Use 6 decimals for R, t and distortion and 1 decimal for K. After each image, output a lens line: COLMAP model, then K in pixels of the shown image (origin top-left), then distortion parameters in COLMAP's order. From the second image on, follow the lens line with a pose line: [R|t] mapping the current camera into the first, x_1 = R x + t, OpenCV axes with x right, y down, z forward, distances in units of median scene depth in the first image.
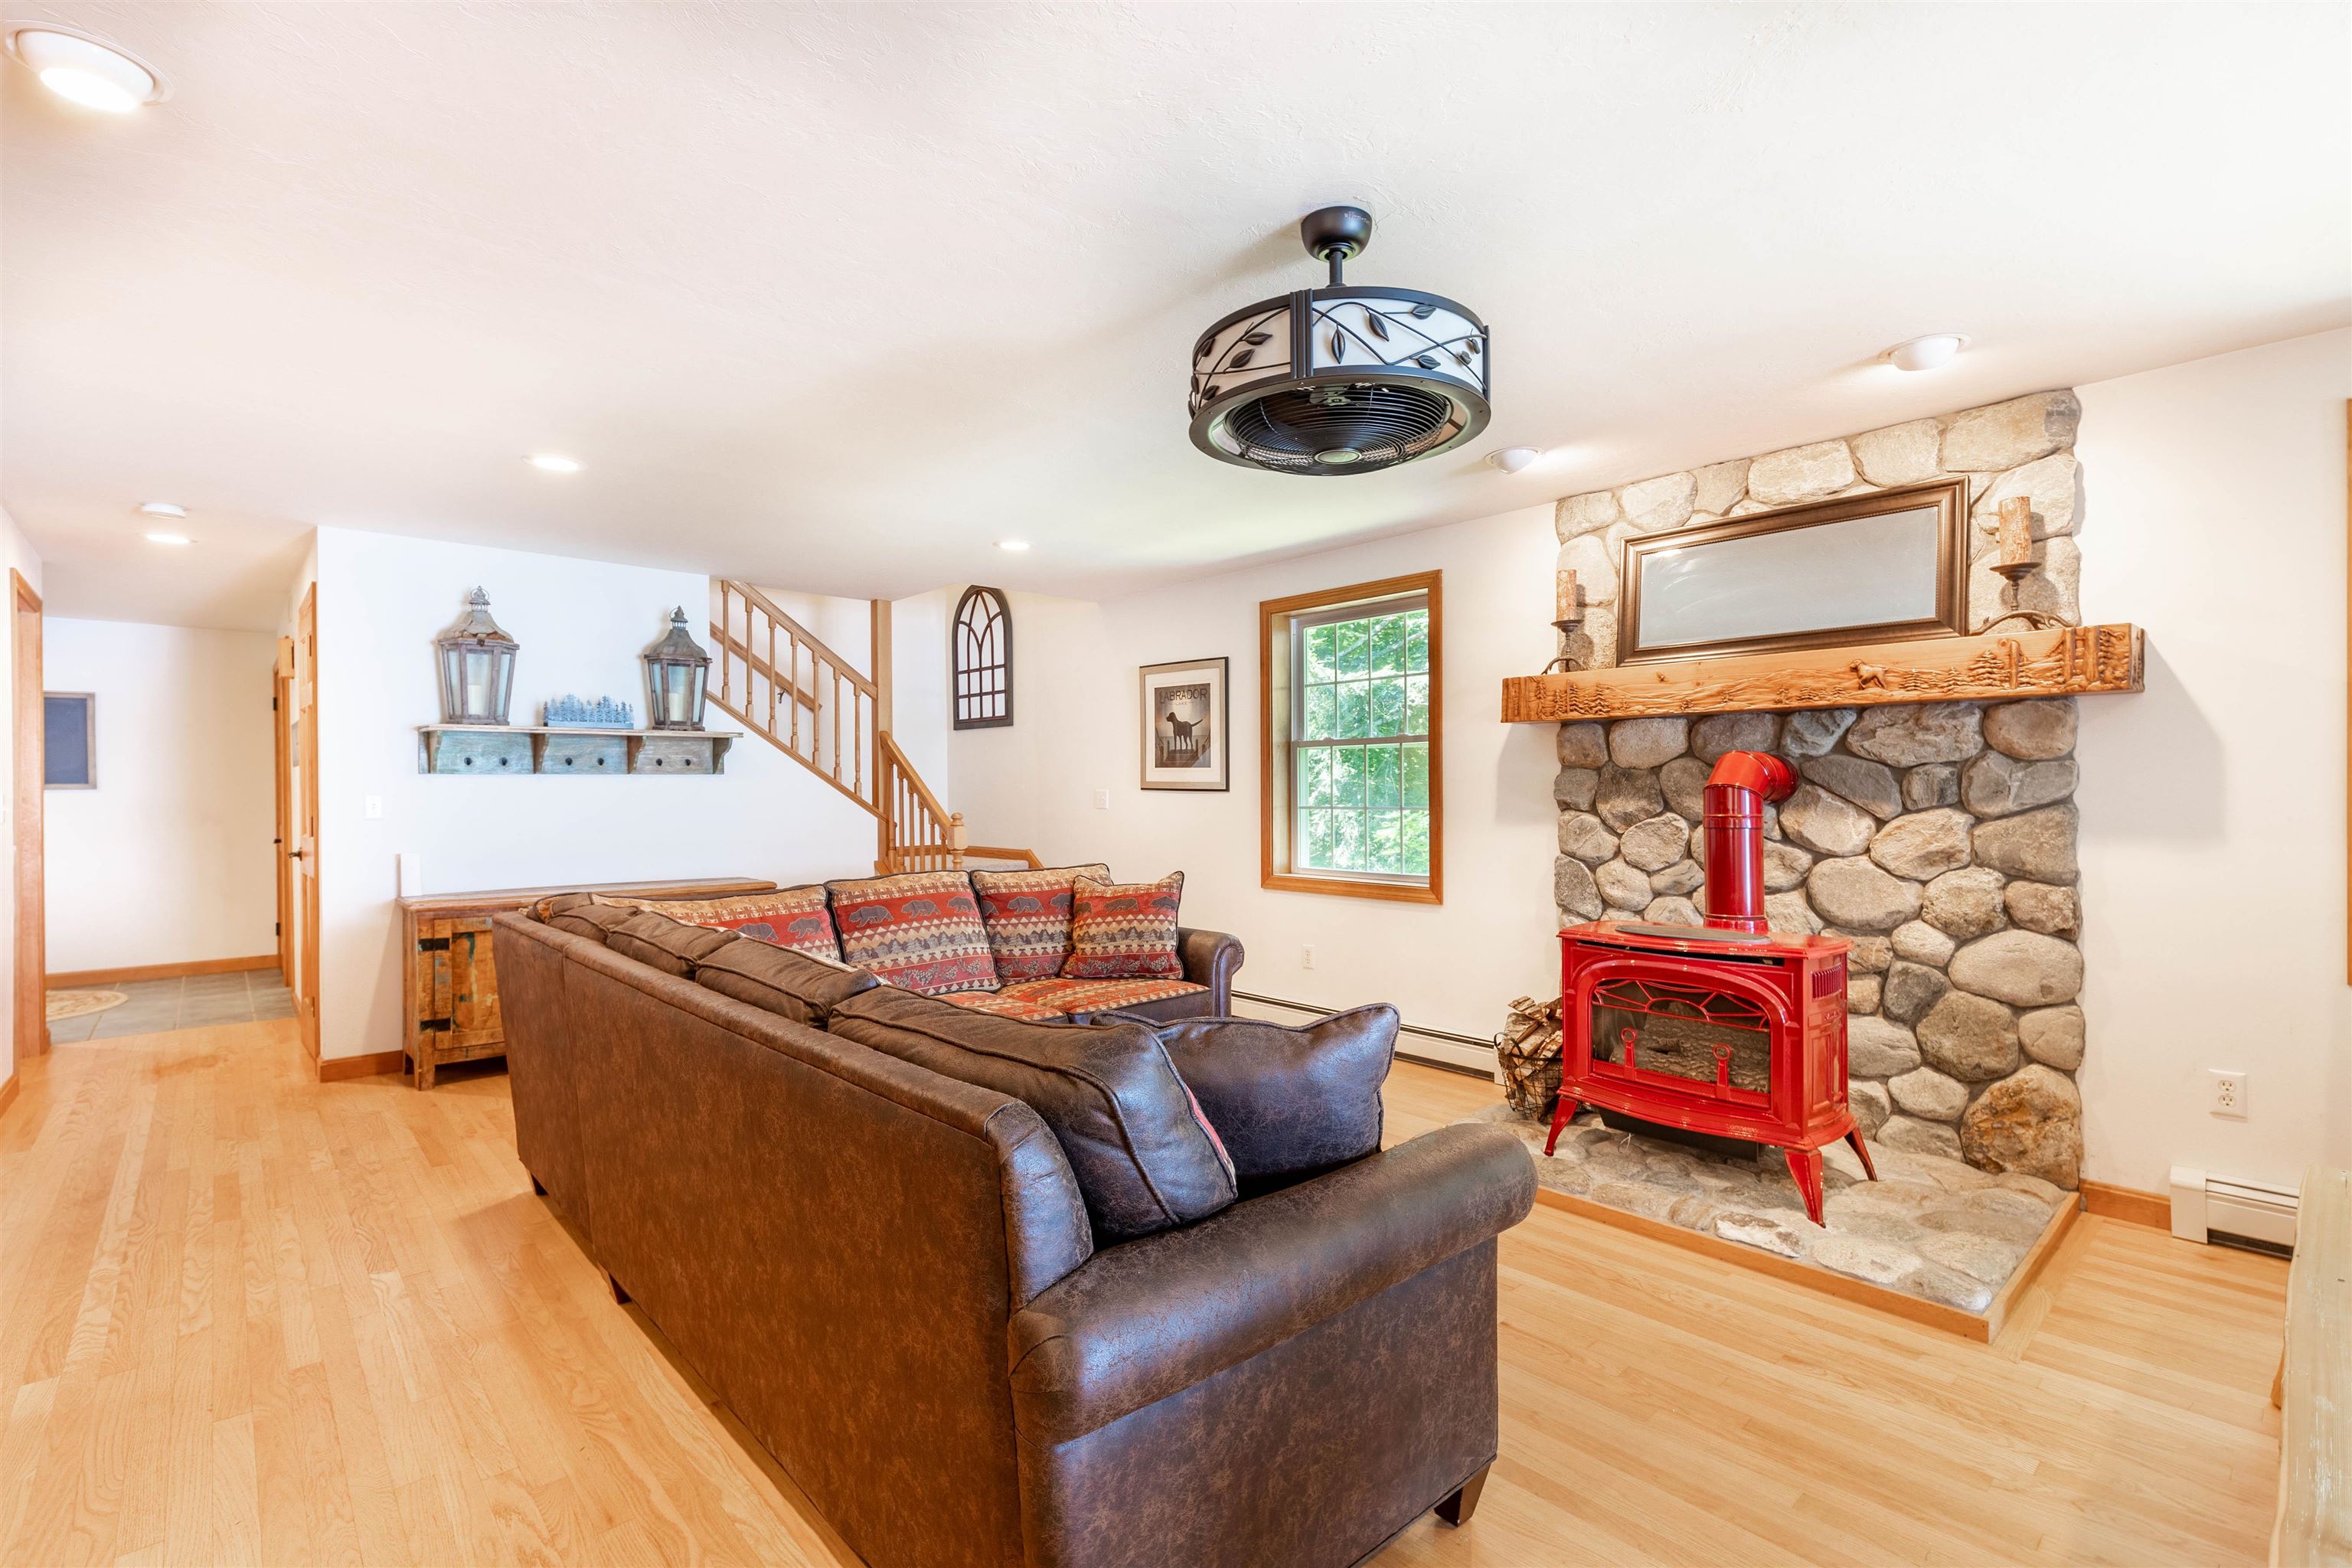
lens RADIAL K [[1077.3, 0, 1171.8], [0, 1077.3, 789.4], [0, 0, 1]] dist [0.004522, -0.001797]
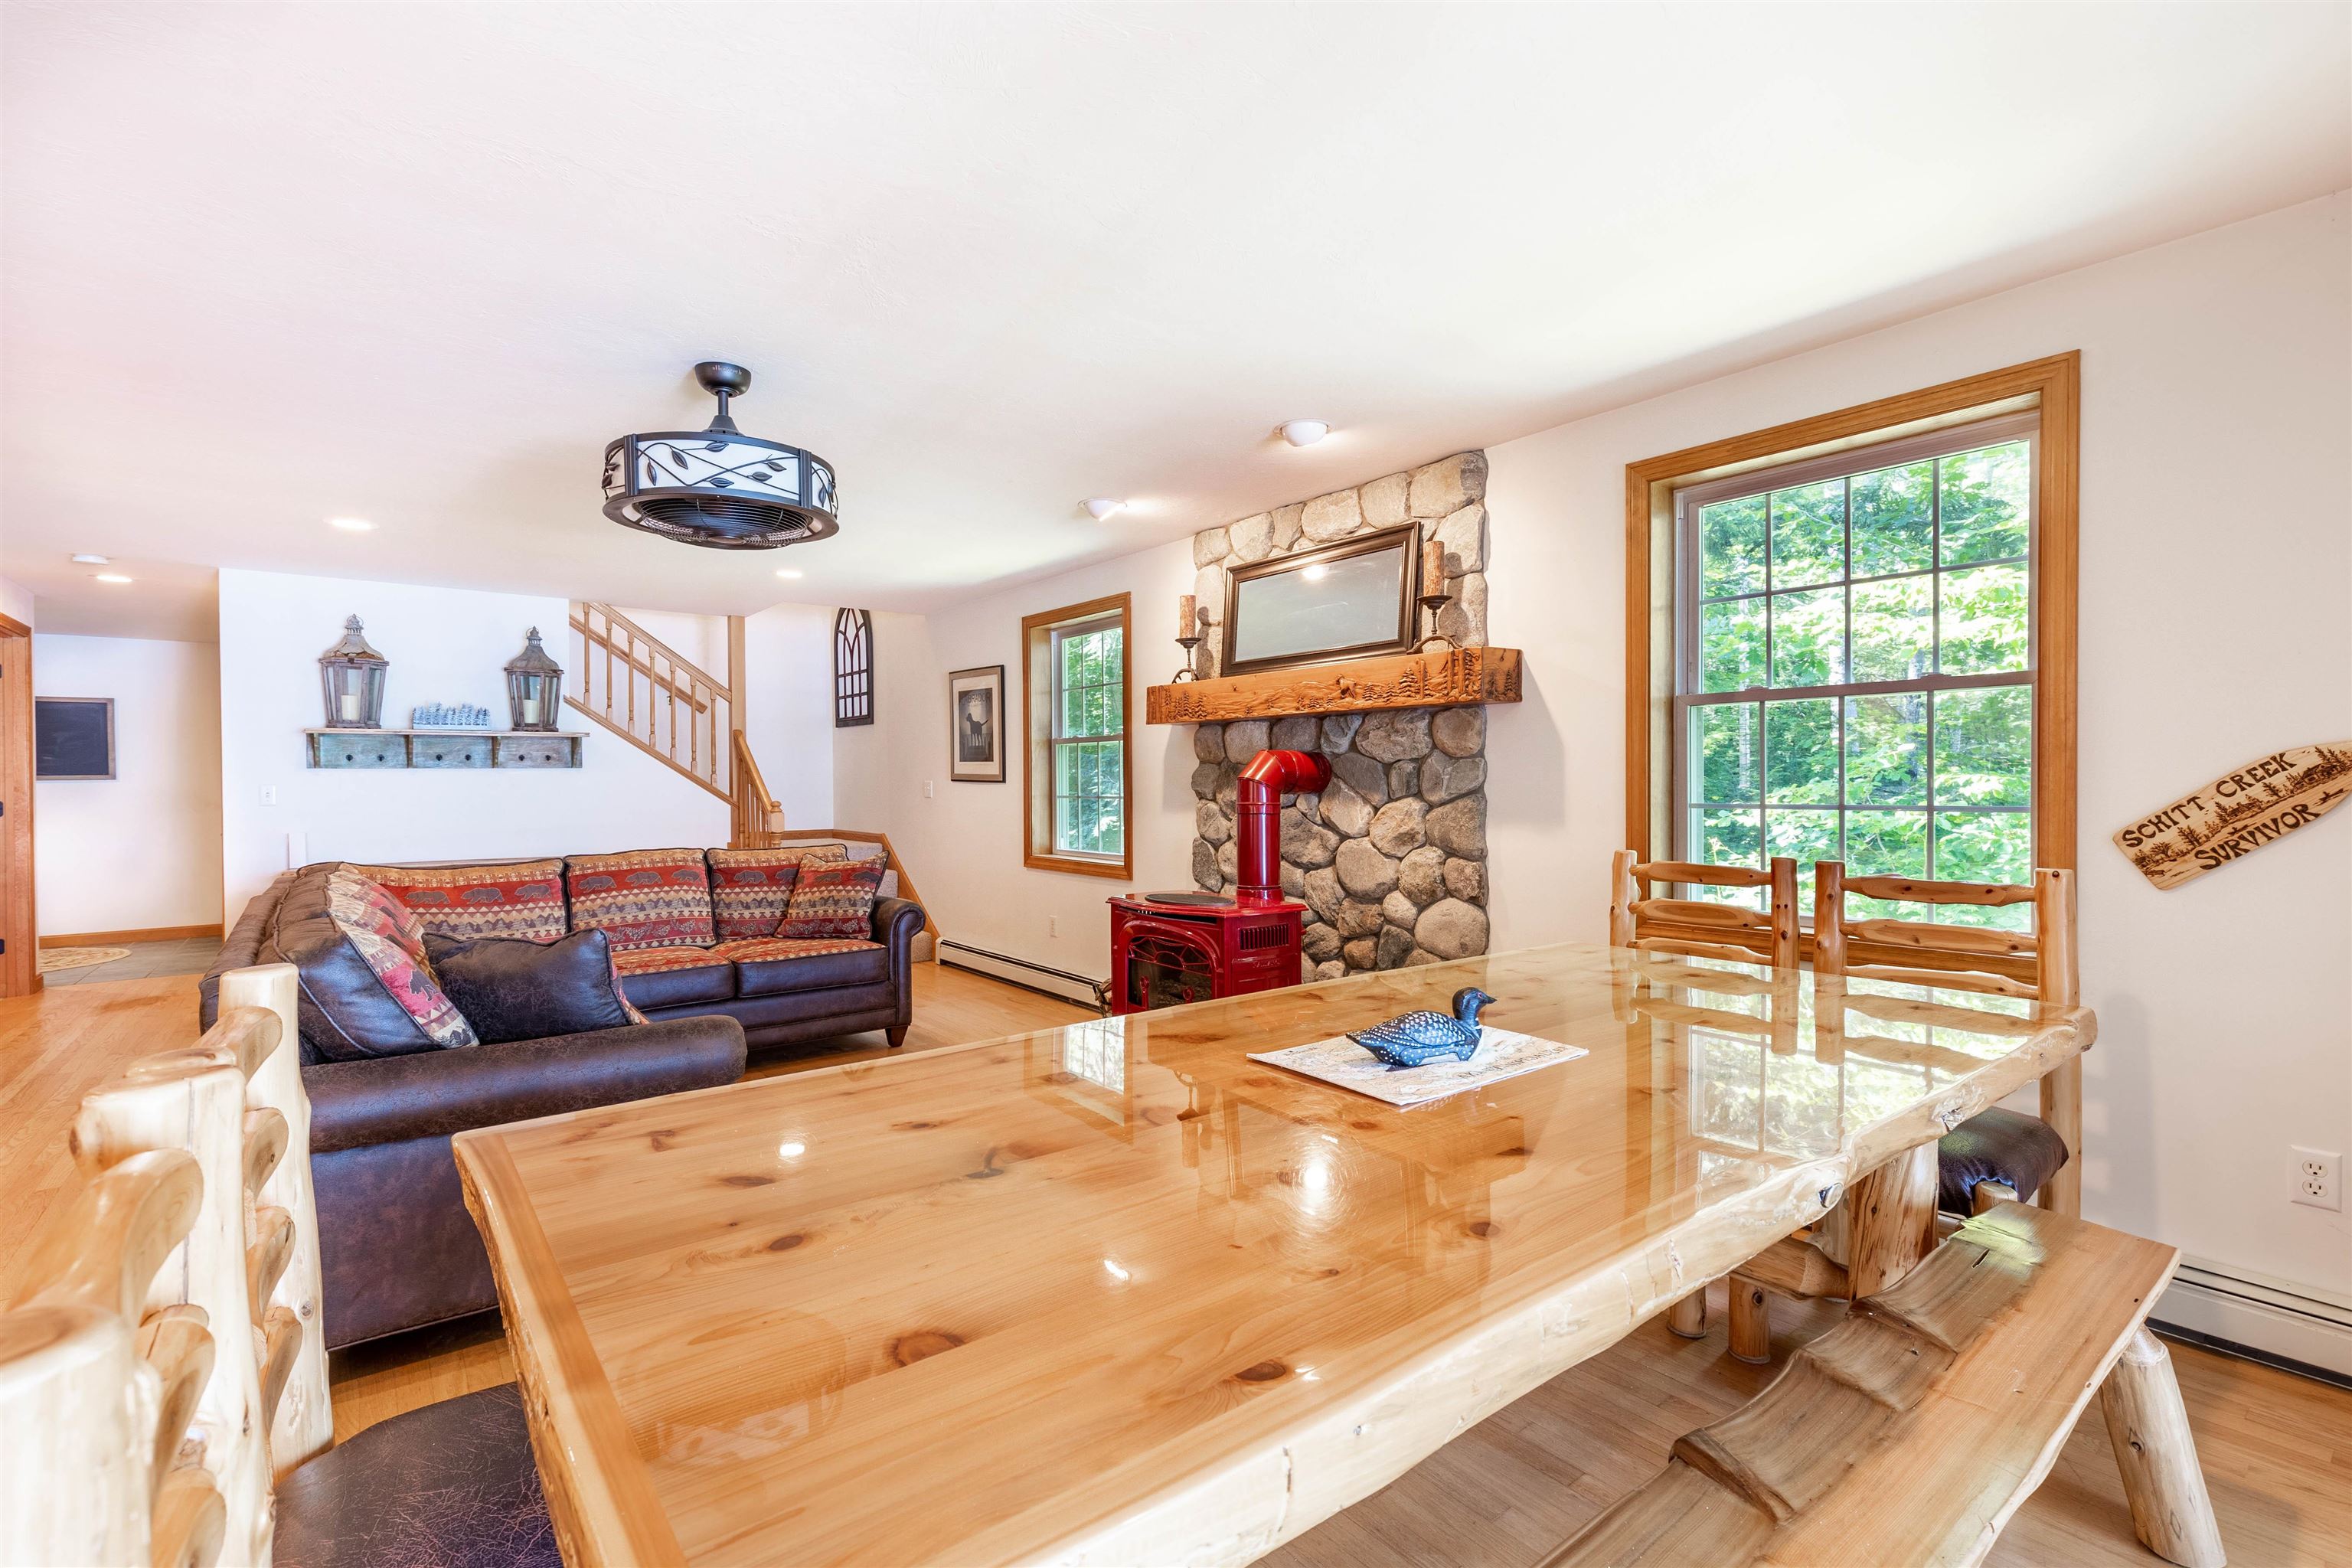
lens RADIAL K [[1077.3, 0, 1180.4], [0, 1077.3, 779.2], [0, 0, 1]] dist [0.004522, -0.001797]
pose [[0.997296, -0.000629, -0.073484, 0.451958], [0.000679, 1.000000, 0.000665, -0.002979], [0.073484, -0.000713, 0.997296, -0.177418]]
